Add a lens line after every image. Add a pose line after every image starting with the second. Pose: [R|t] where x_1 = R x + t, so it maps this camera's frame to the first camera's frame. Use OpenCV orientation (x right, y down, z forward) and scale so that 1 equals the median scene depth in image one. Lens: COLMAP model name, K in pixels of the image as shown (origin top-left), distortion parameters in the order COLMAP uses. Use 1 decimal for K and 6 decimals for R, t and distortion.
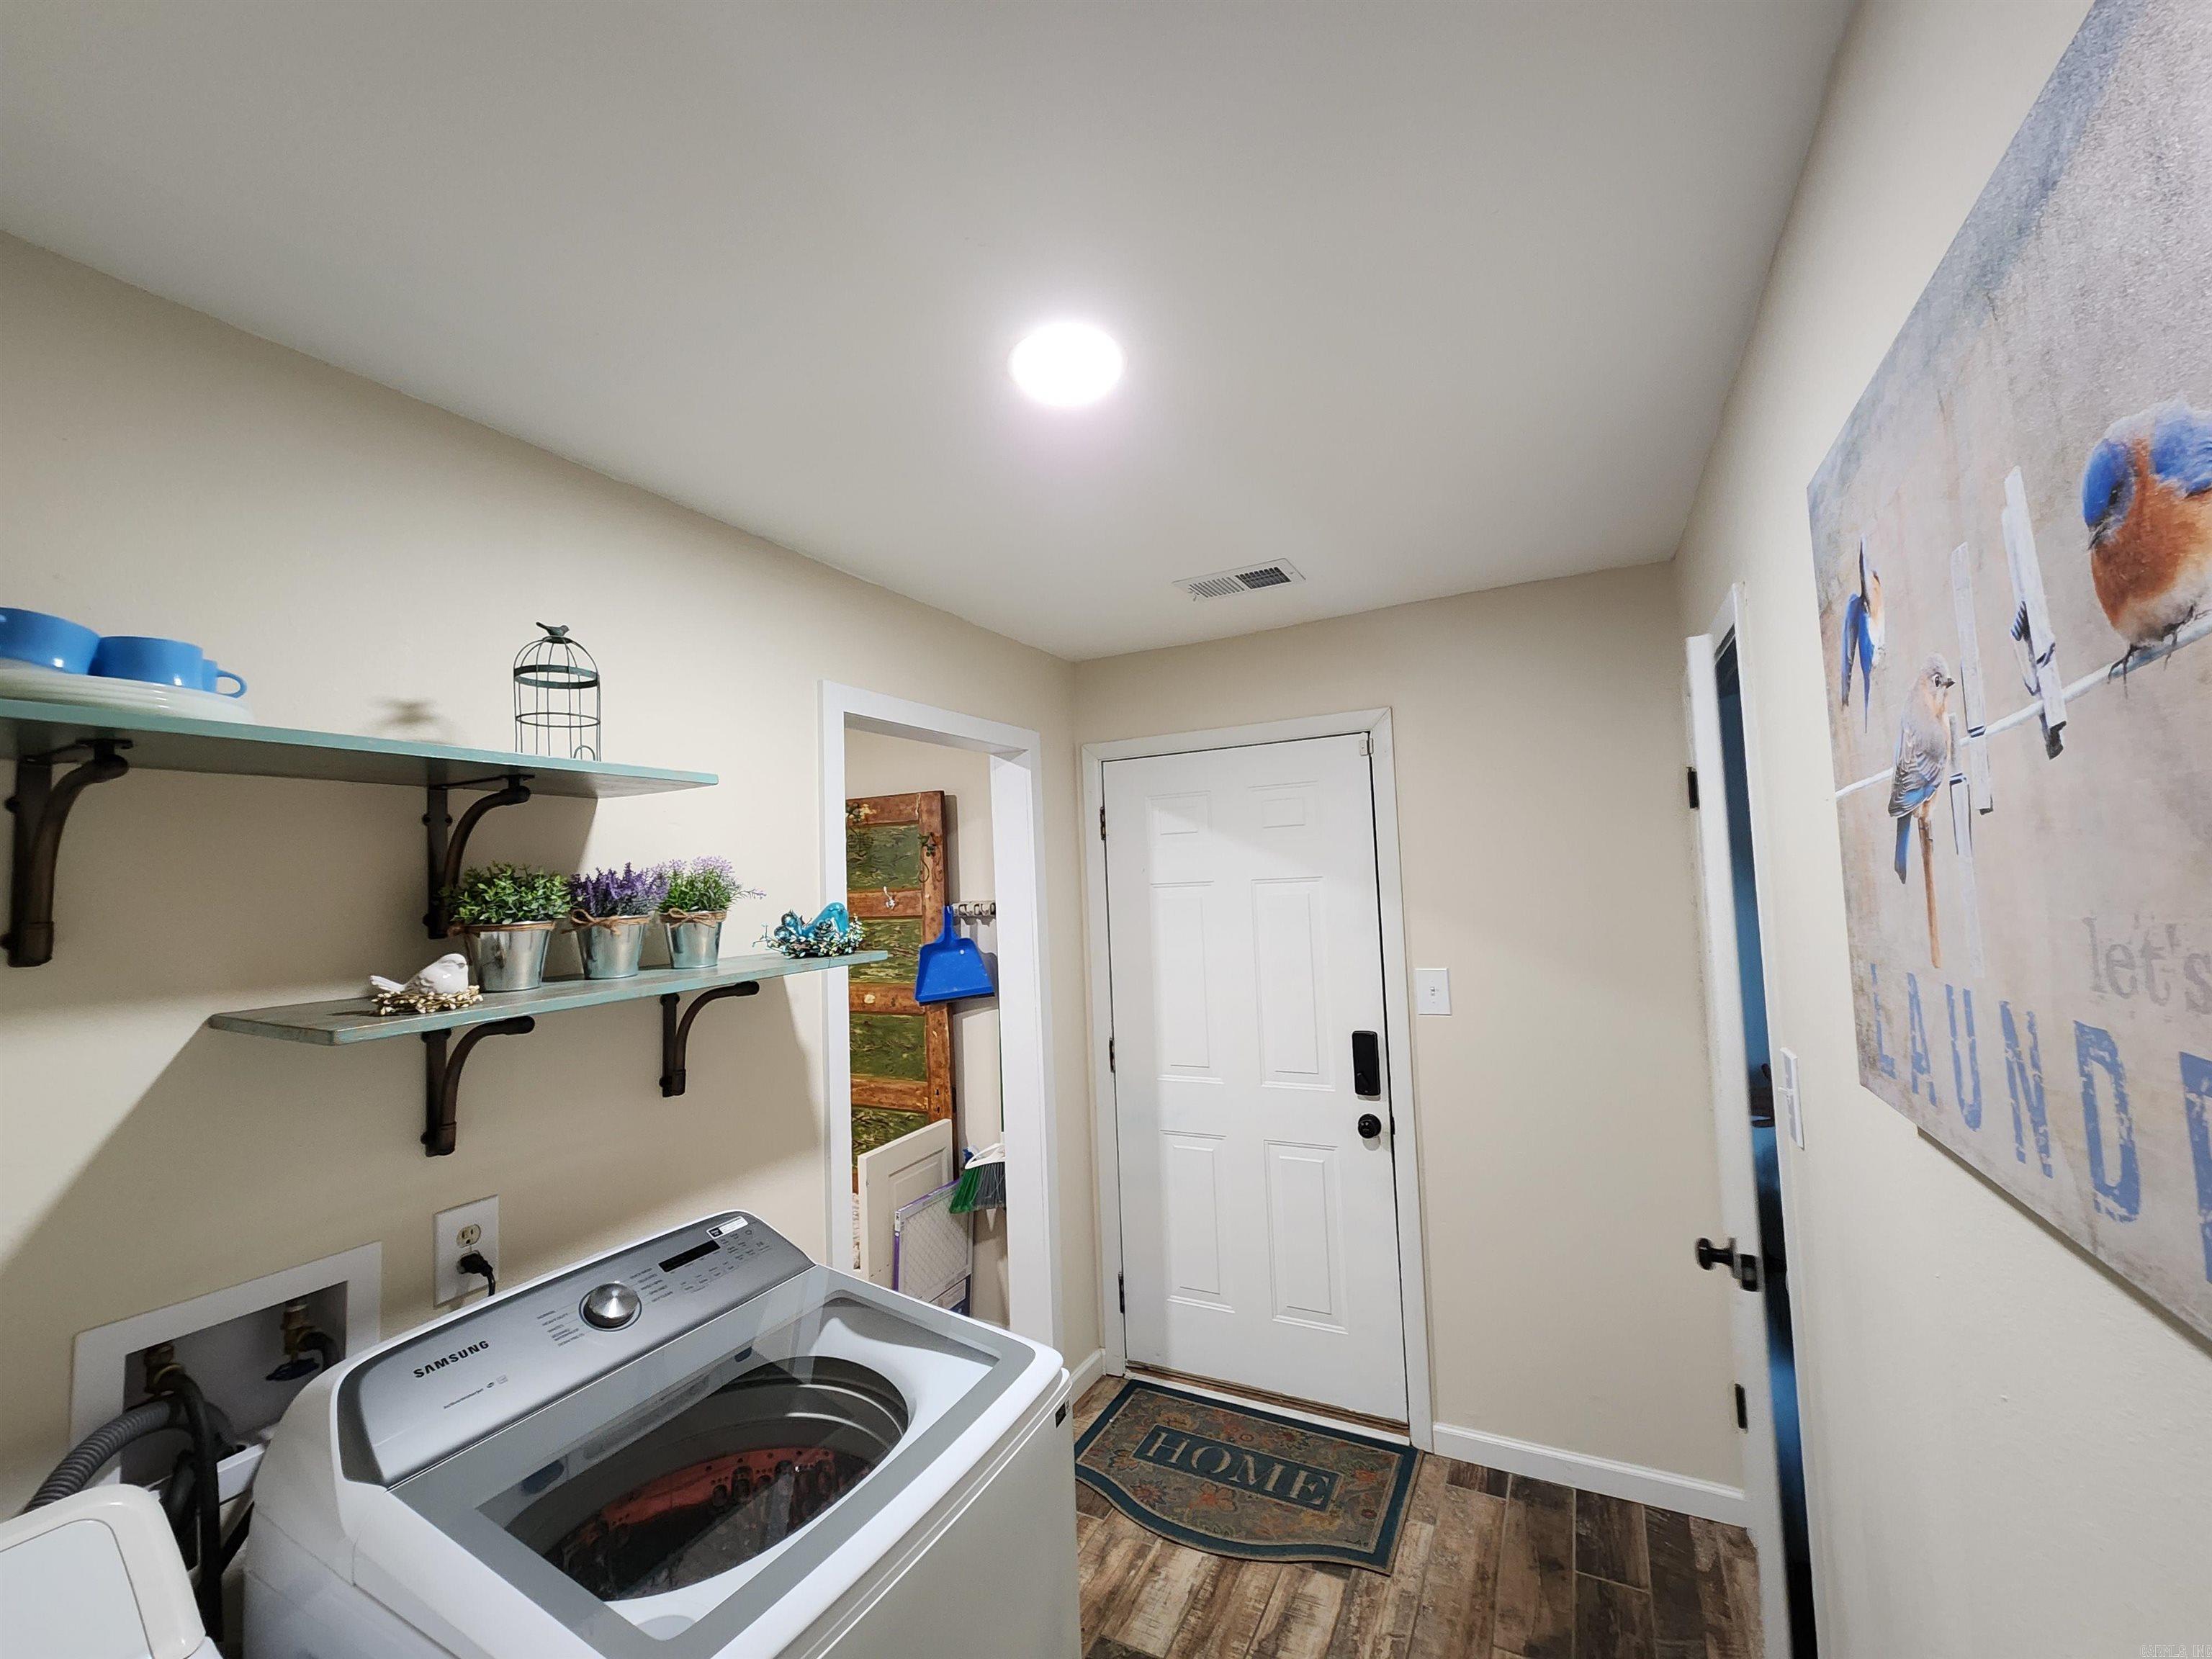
lens RADIAL K [[901.2, 0, 1106.0], [0, 901.2, 829.5], [0, 0, 1]] dist [-0.001769, -0.000264]
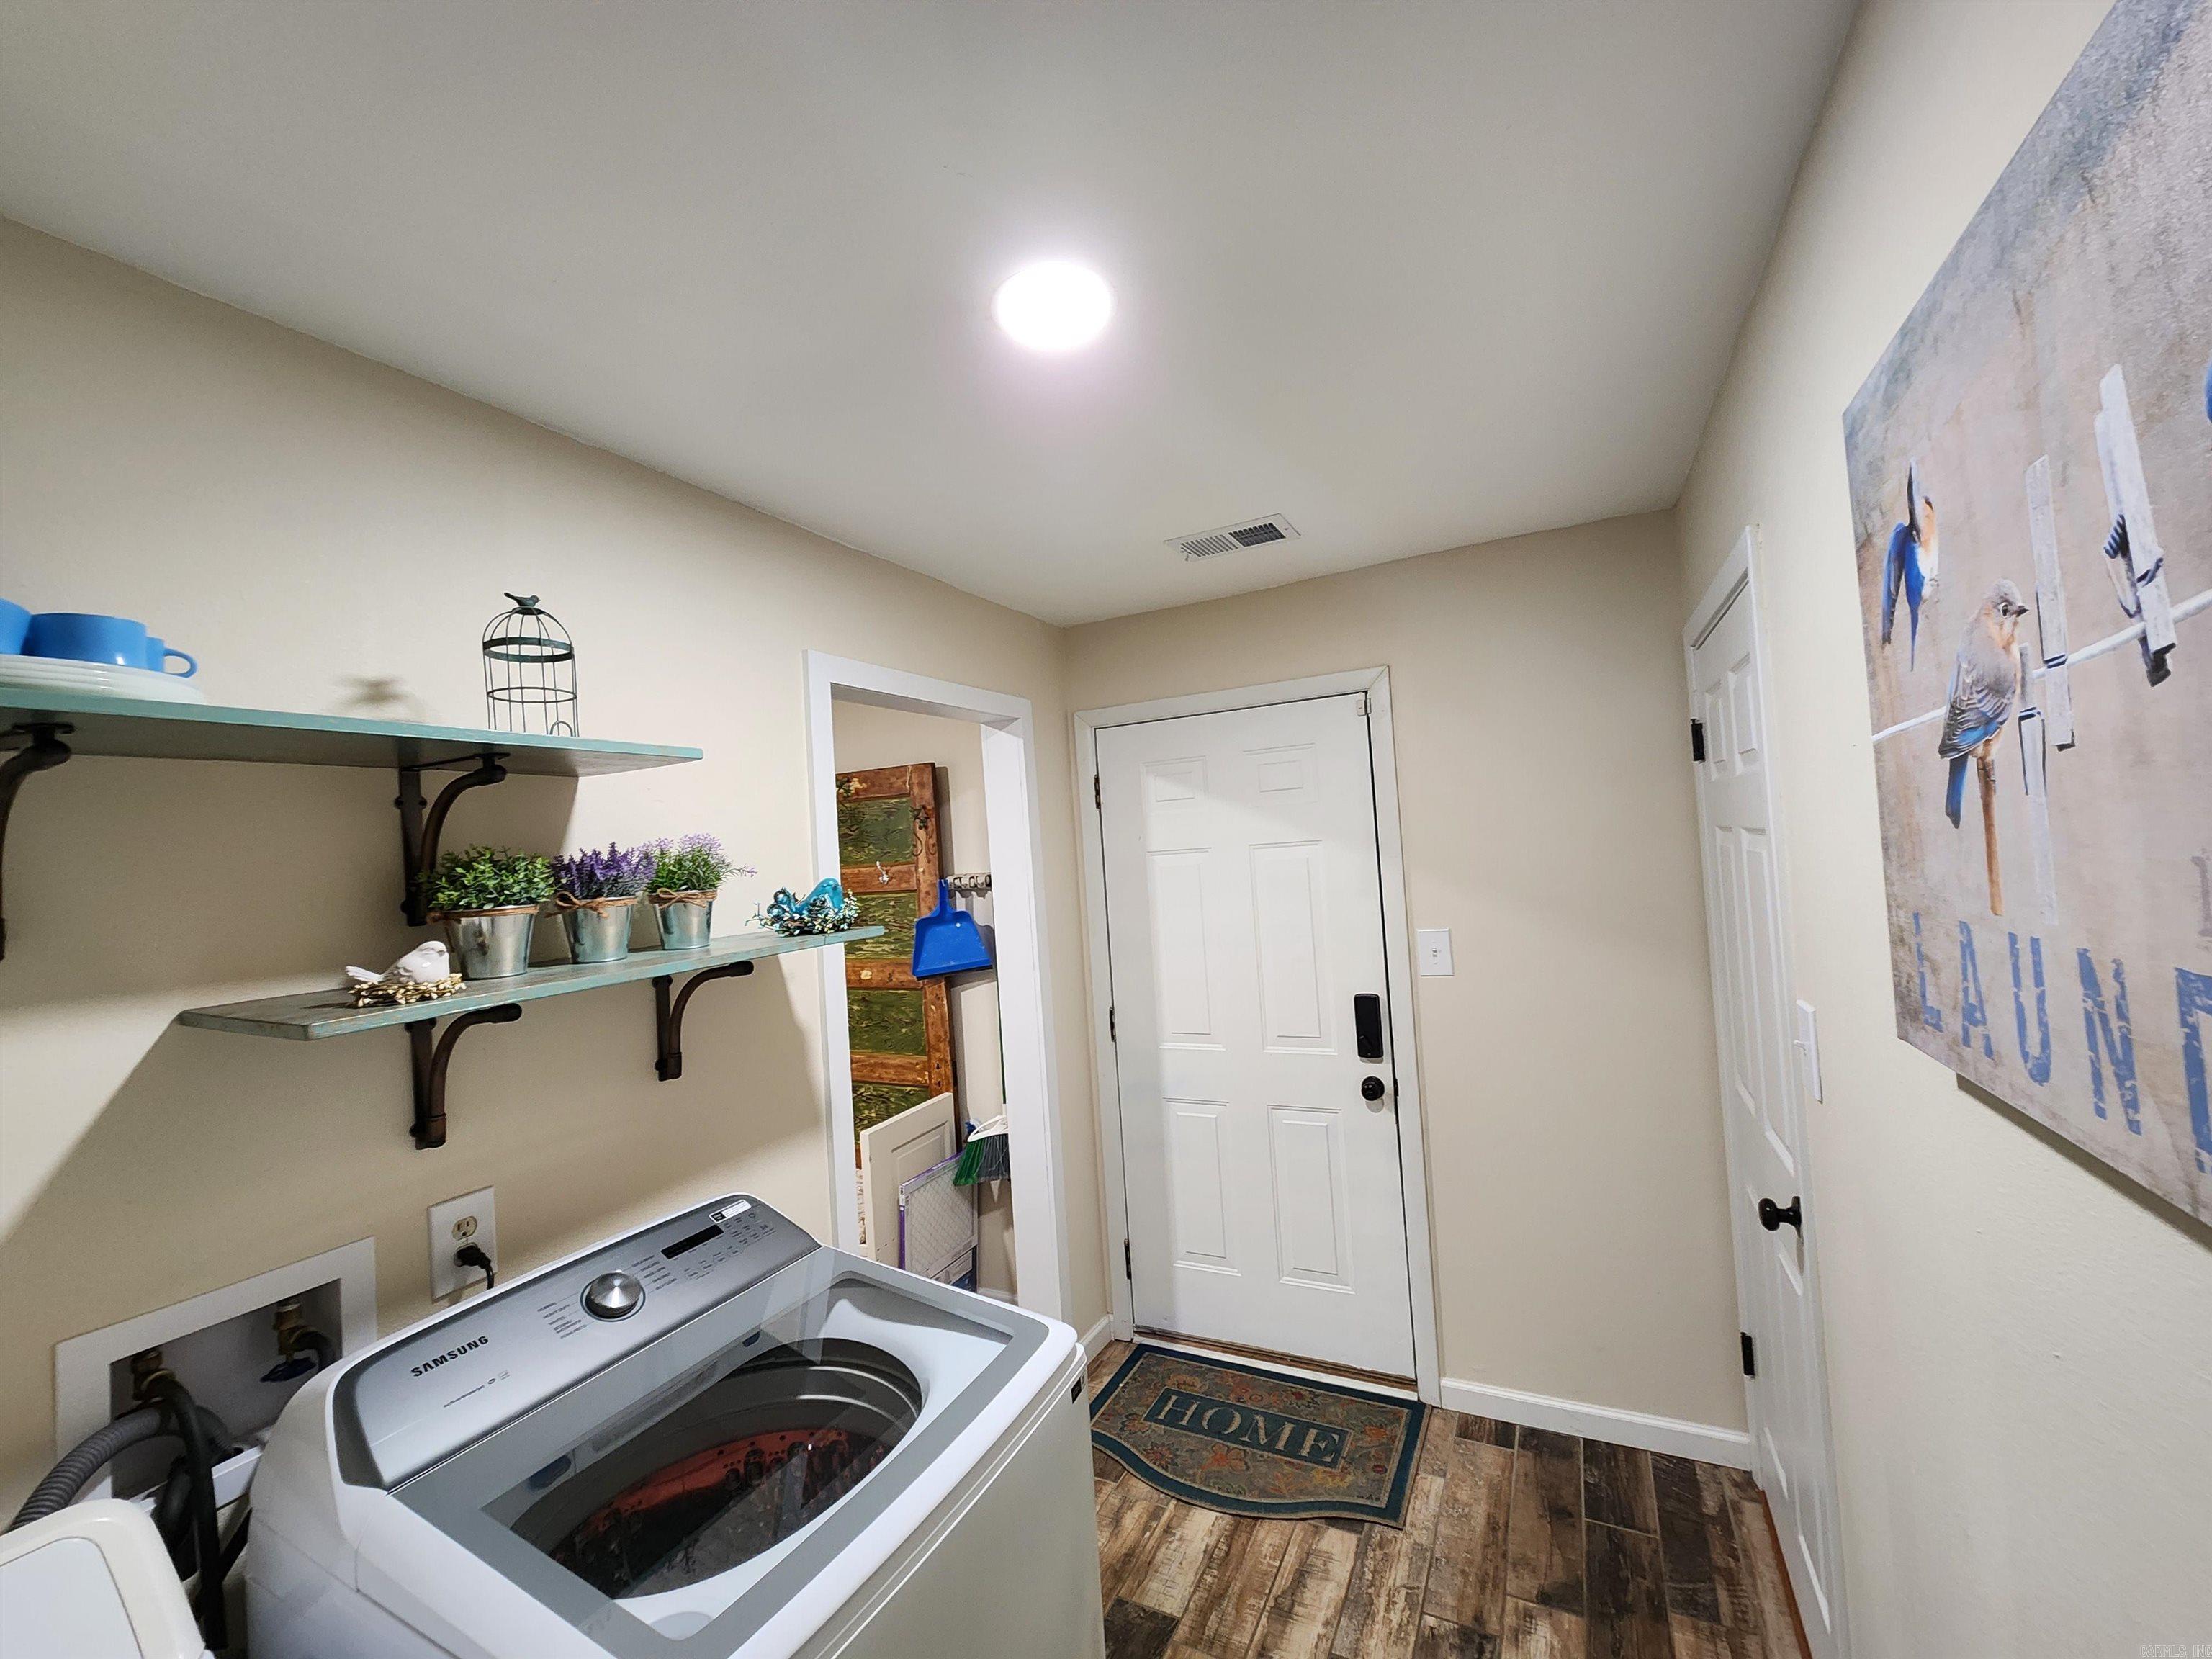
lens RADIAL K [[901.2, 0, 1106.0], [0, 901.2, 829.5], [0, 0, 1]] dist [-0.001769, -0.000264]
pose [[0.999638, -0.025035, 0.009838, -0.011870], [0.024692, 0.999132, 0.033562, 0.004134], [-0.010670, -0.033307, 0.999388, 0.032808]]
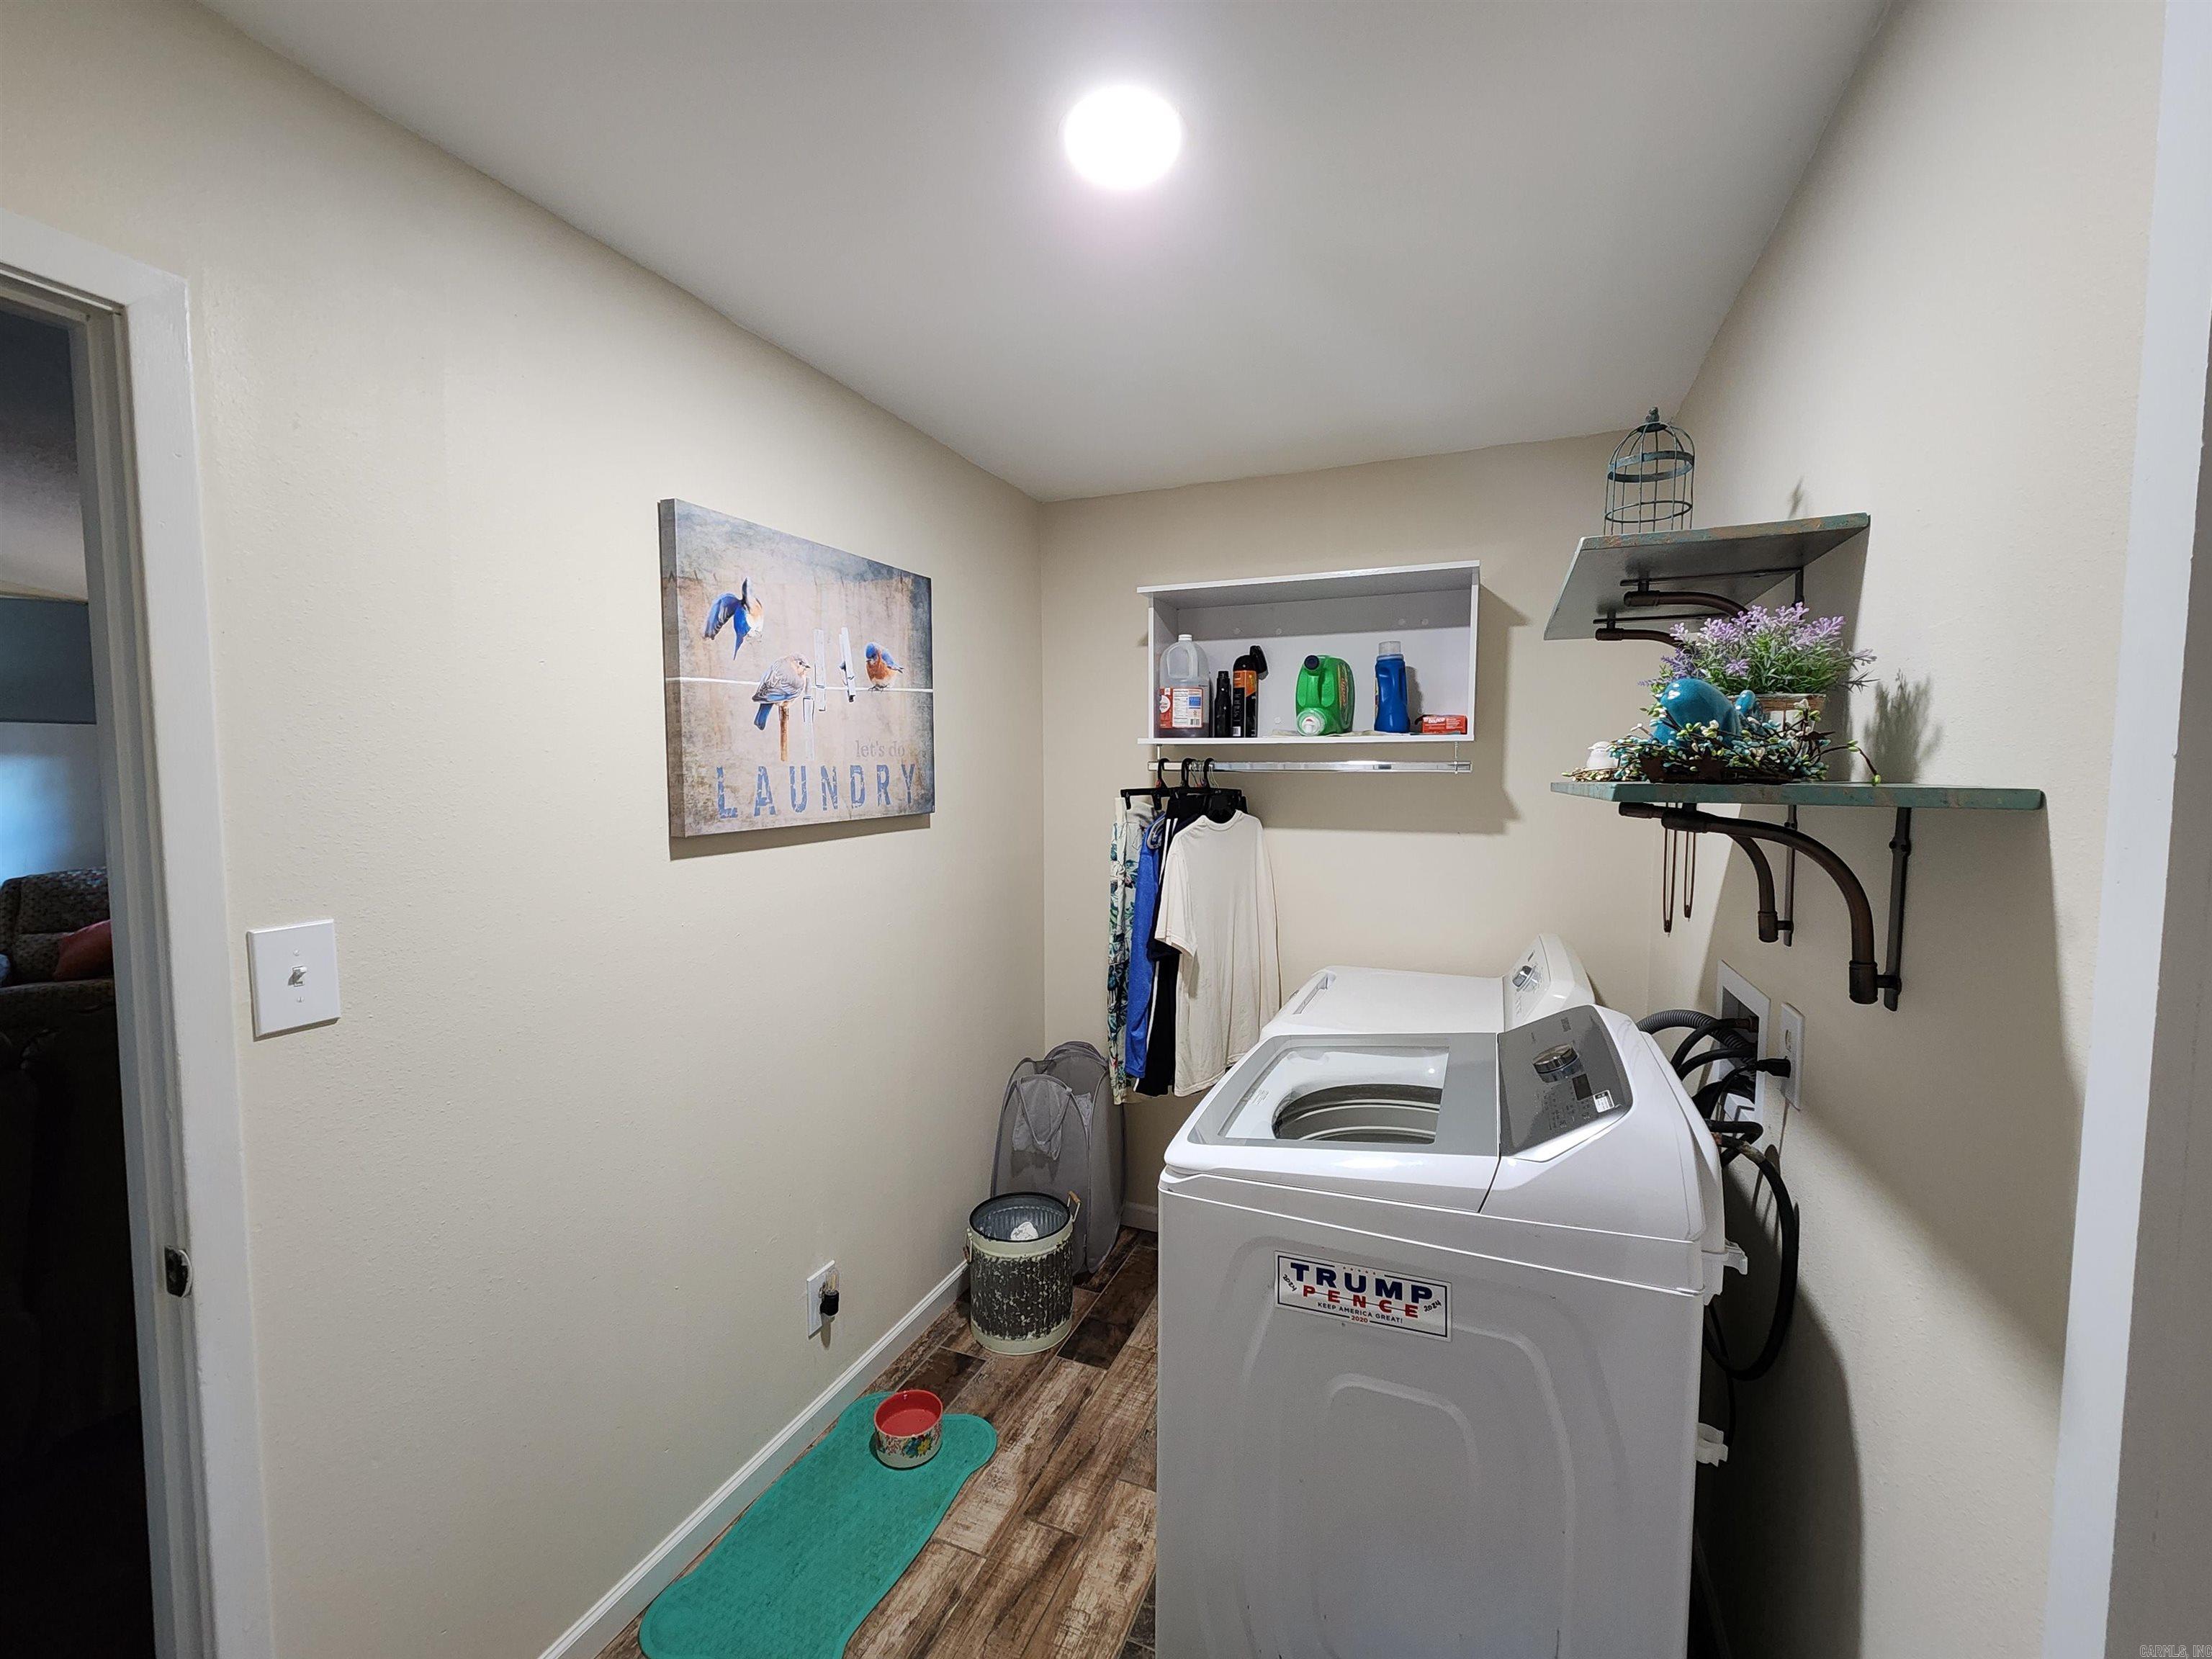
lens RADIAL K [[901.2, 0, 1106.0], [0, 901.2, 829.5], [0, 0, 1]] dist [-0.001769, -0.000264]
pose [[-0.995737, 0.042222, -0.082006, 0.087844], [0.041356, 0.999070, 0.012231, 0.187841], [0.082446, 0.008787, -0.996557, 1.948207]]
